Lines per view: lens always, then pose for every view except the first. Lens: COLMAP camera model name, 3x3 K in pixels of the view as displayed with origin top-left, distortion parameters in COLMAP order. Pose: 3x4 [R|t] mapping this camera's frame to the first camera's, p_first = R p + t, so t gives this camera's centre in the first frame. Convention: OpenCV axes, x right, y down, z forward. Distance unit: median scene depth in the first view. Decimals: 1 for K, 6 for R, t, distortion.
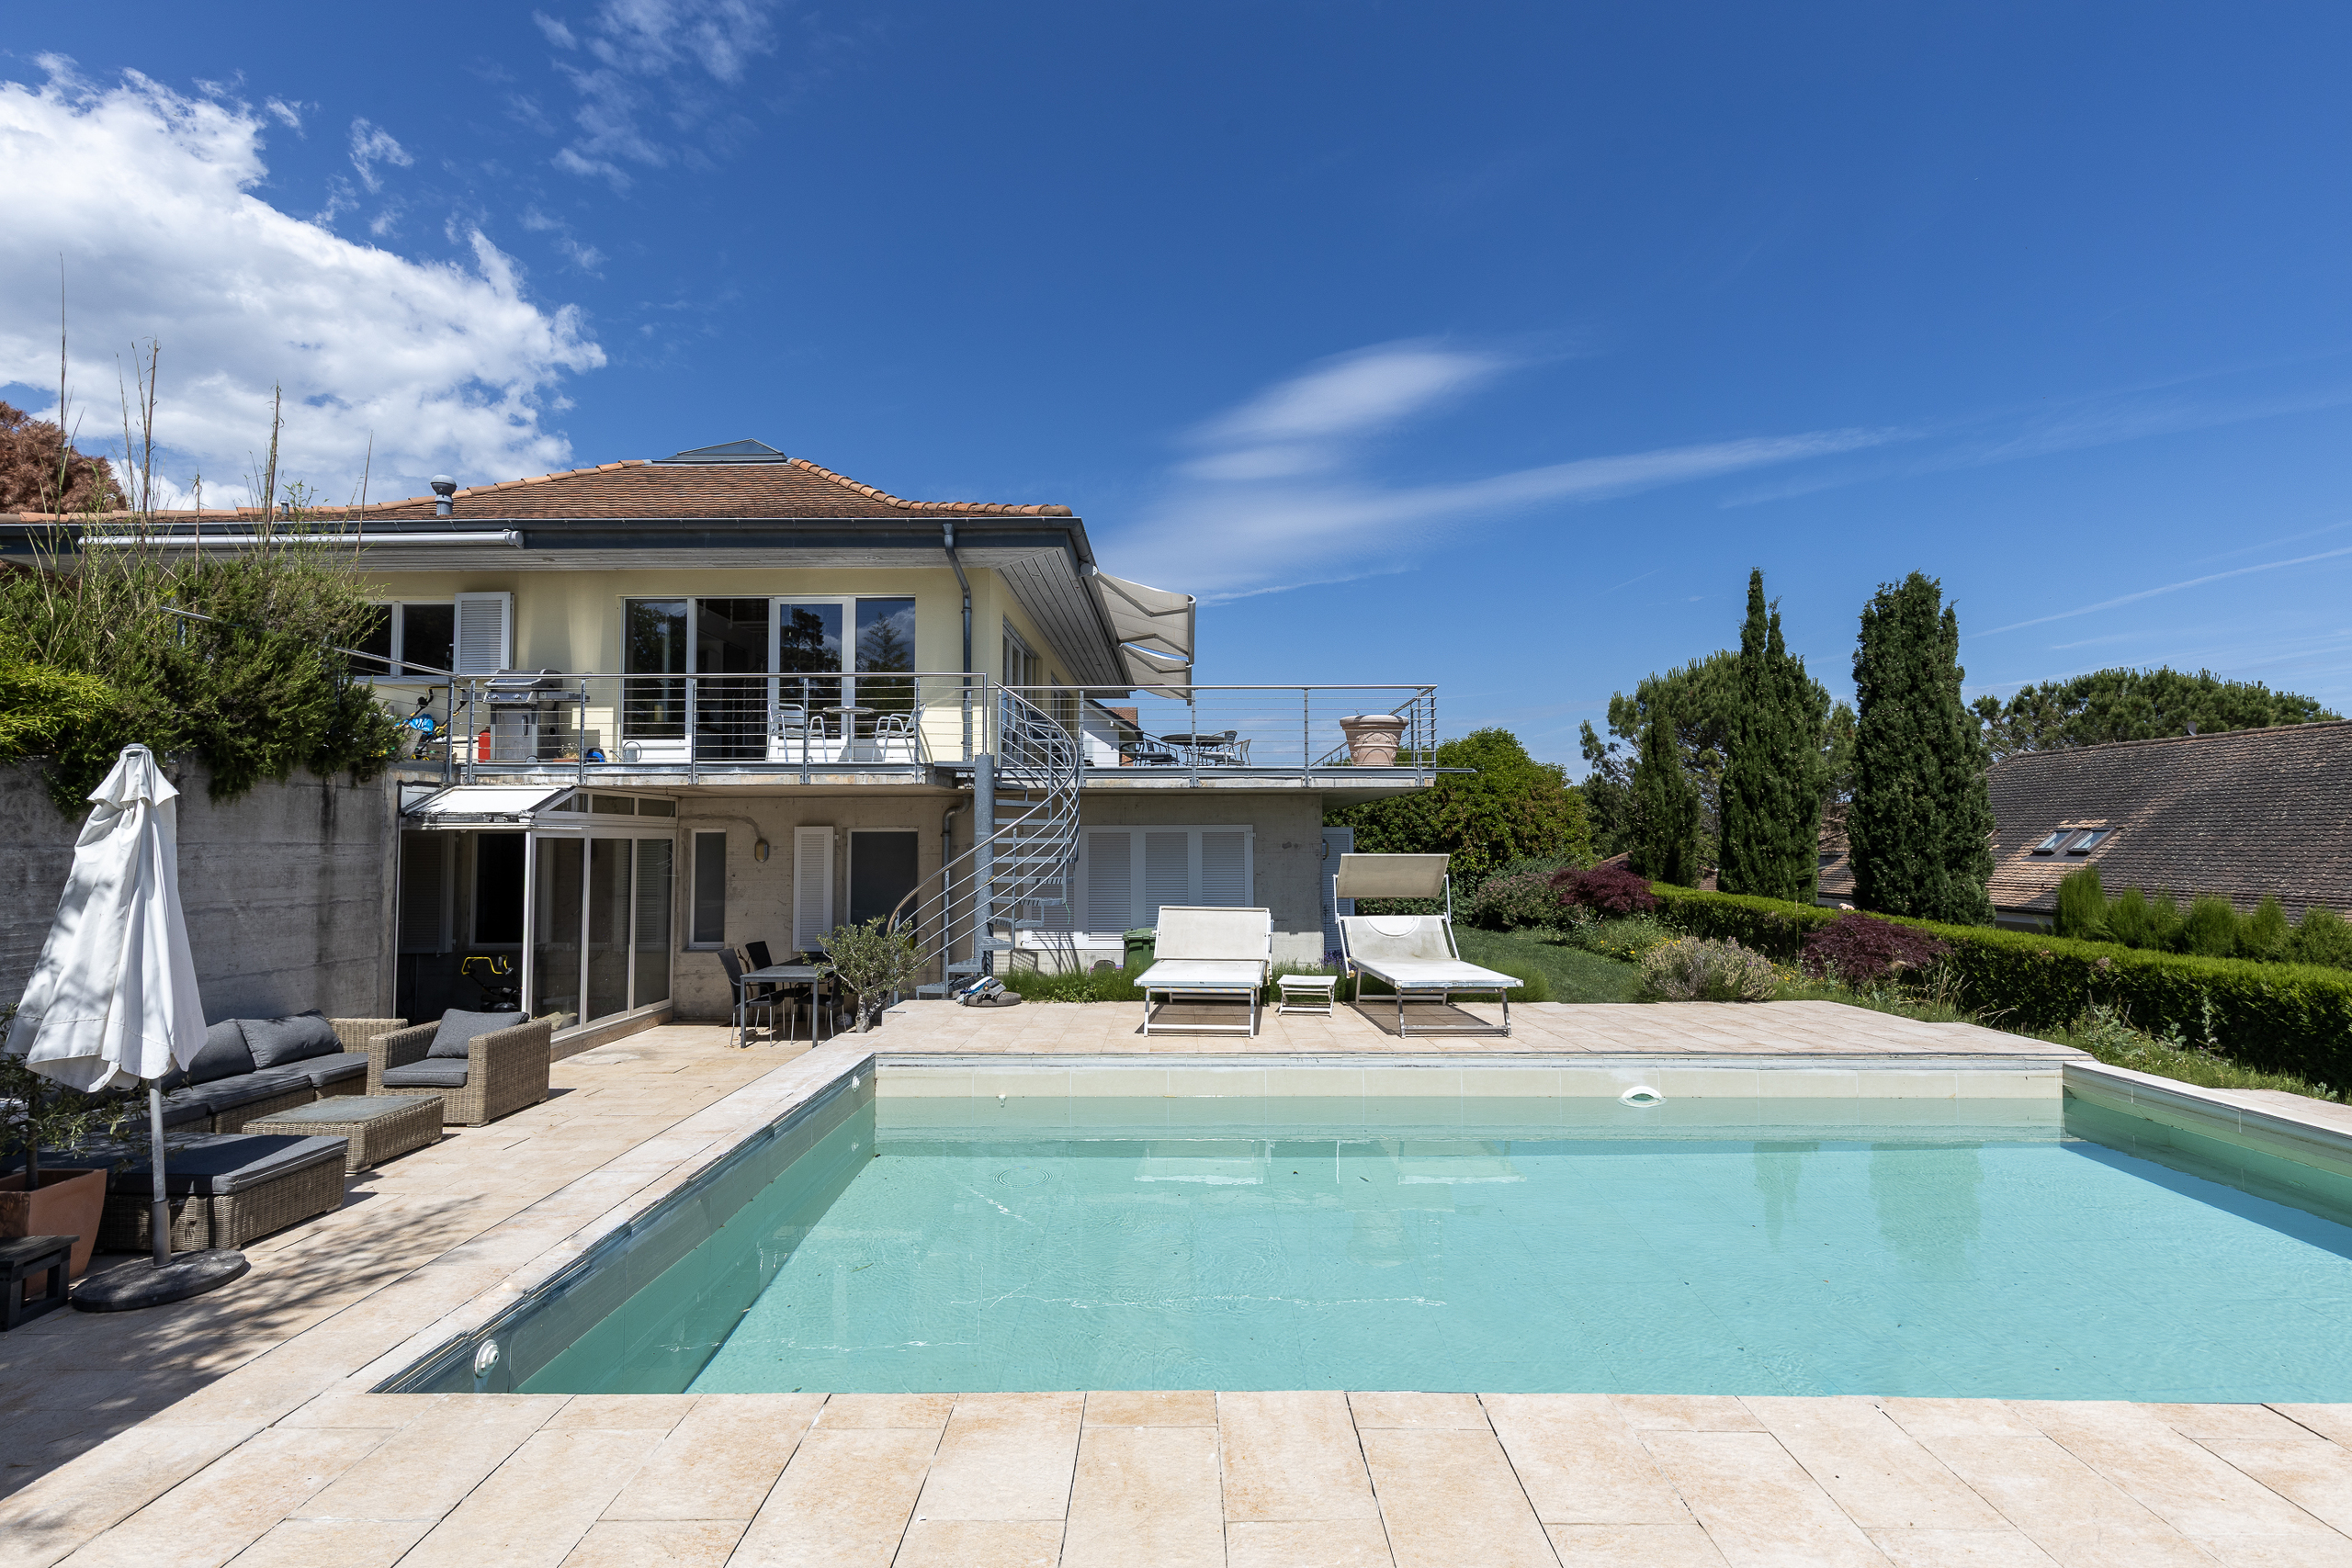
lens RADIAL K [[1057.6, 0, 1174.8], [0, 1057.6, 785.3], [0, 0, 1]] dist [0.008617, -0.000219]
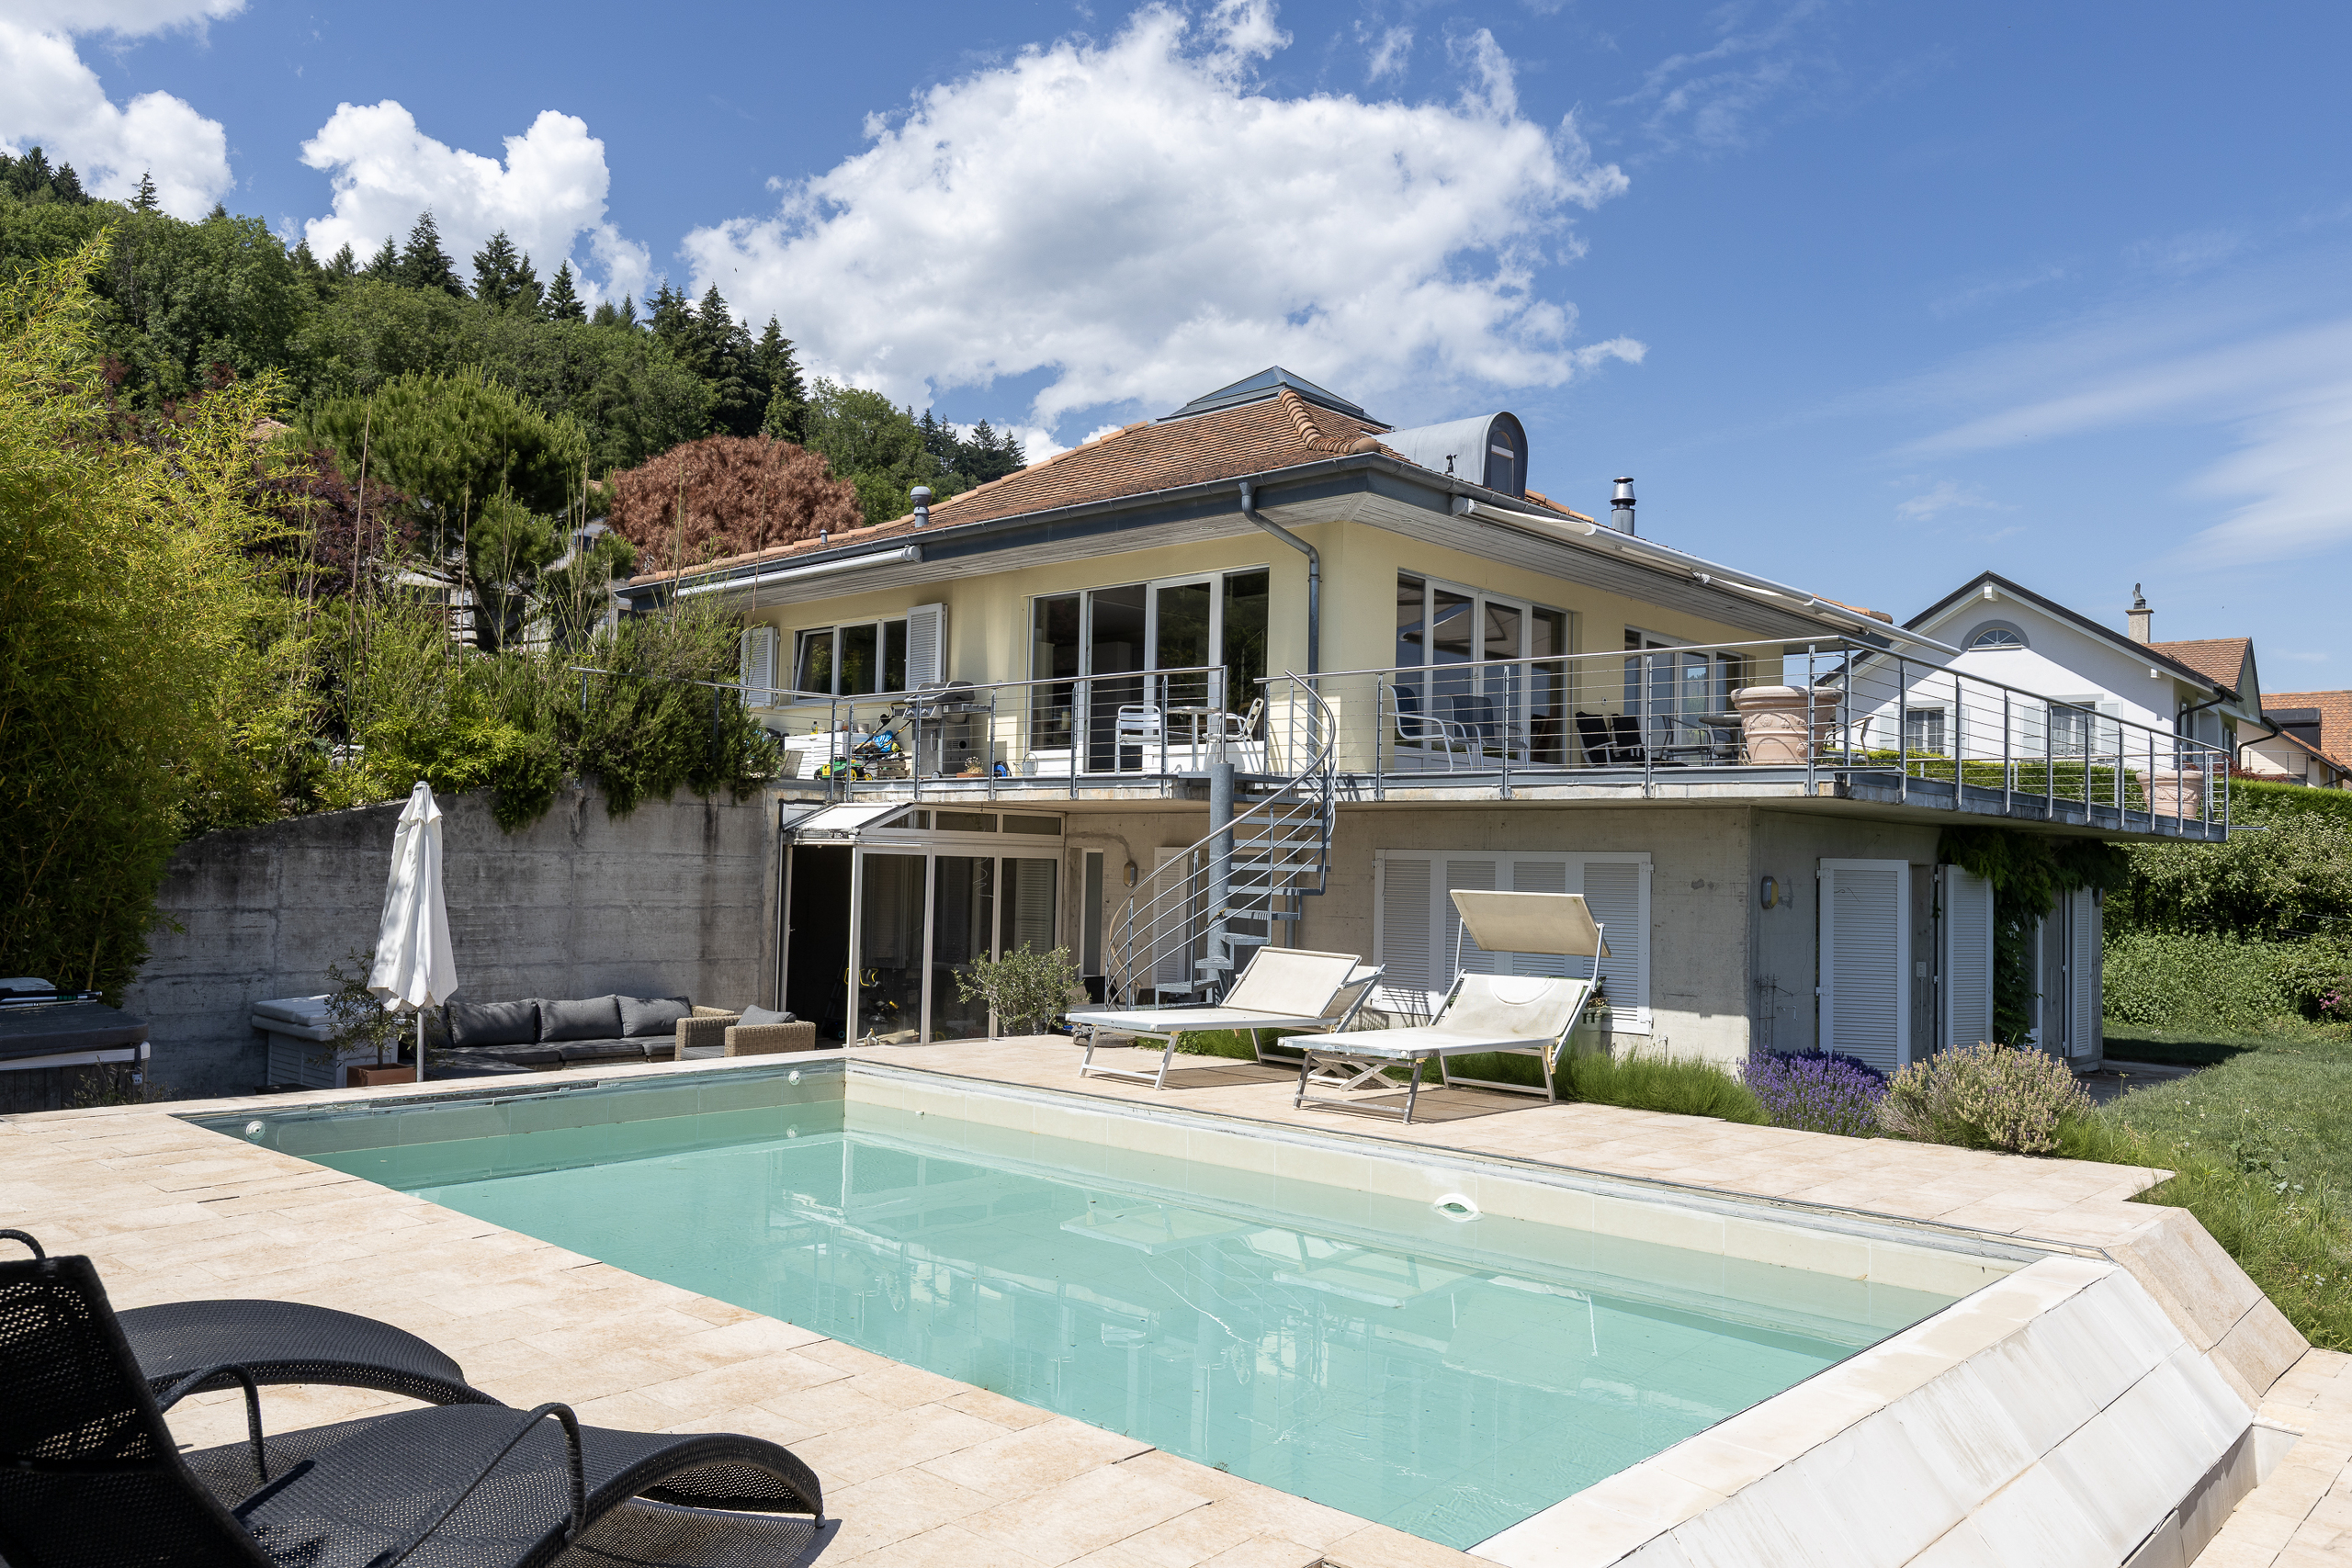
lens RADIAL K [[1704.2, 0, 1174.6], [0, 1704.2, 789.6], [0, 0, 1]] dist [0.000709, -0.001179]
pose [[0.746611, -0.010116, -0.665184, 0.731771], [0.010650, 0.999938, -0.003253, -0.004117], [0.665176, -0.004655, 0.746672, -0.035223]]
